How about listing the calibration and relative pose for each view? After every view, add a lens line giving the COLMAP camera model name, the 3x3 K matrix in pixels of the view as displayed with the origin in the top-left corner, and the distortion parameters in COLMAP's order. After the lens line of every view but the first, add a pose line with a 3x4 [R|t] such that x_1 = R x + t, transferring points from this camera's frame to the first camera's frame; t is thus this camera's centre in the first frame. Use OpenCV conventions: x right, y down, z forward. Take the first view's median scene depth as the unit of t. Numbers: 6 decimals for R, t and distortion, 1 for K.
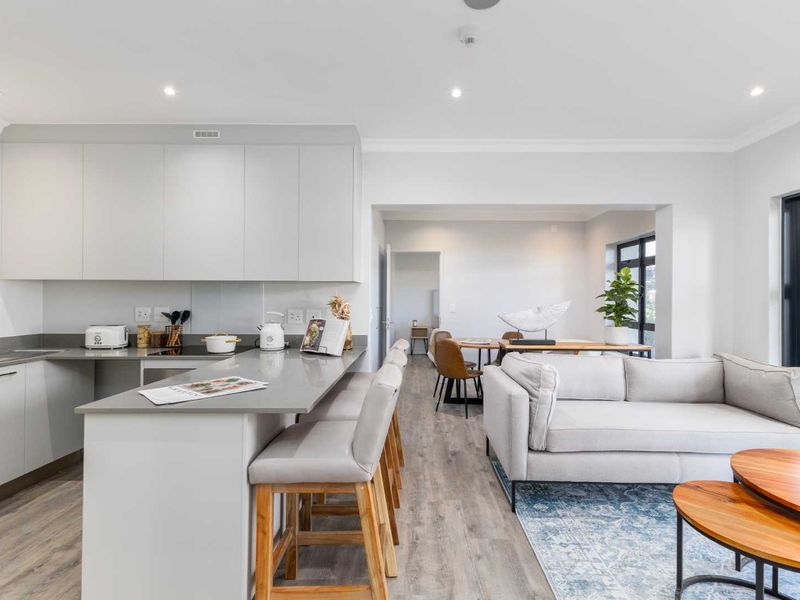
lens RADIAL K [[392.6, 0, 412.2], [0, 392.6, 297.1], [0, 0, 1]] dist [0.003161, 0.000562]
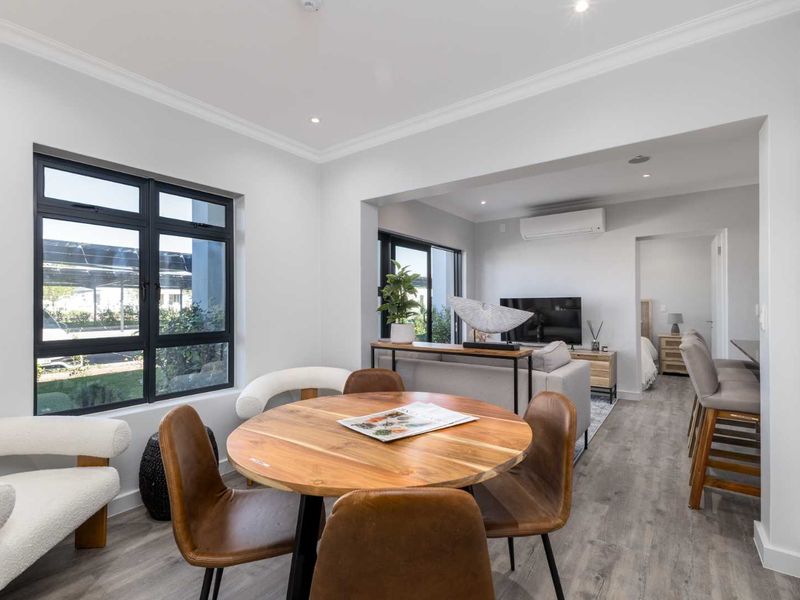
lens RADIAL K [[388.2, 0, 401.9], [0, 388.2, 304.1], [0, 0, 1]] dist [0.002735, 0.000943]
pose [[-0.810602, 0.000405, 0.585597, -0.012499], [-0.002961, 0.999984, -0.004790, 0.036089], [-0.585589, -0.005616, -0.810588, 1.942192]]
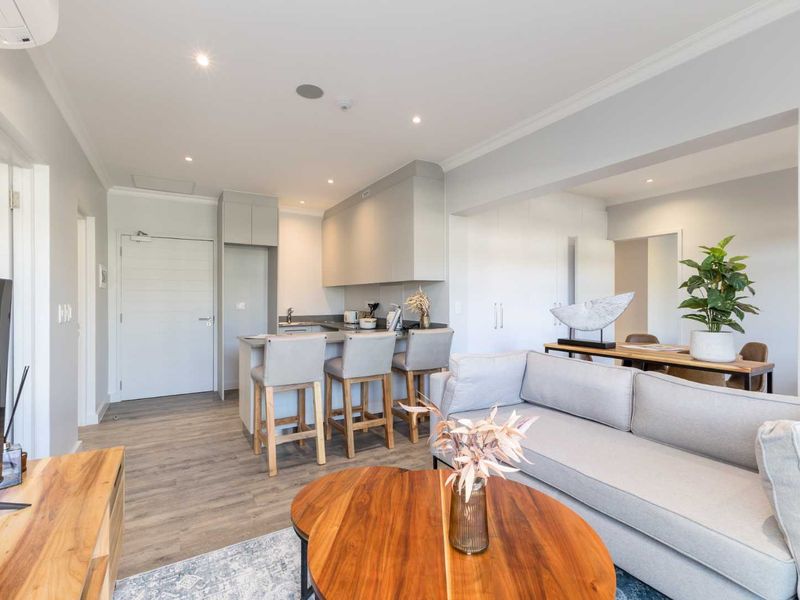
lens RADIAL K [[393.3, 0, 400.2], [0, 393.3, 297.2], [0, 0, 1]] dist [0.000933, 0.000286]
pose [[0.512752, -0.007505, -0.858504, 0.904104], [0.009064, 0.999953, -0.003328, 0.019535], [0.858489, -0.006075, 0.512796, 0.273718]]
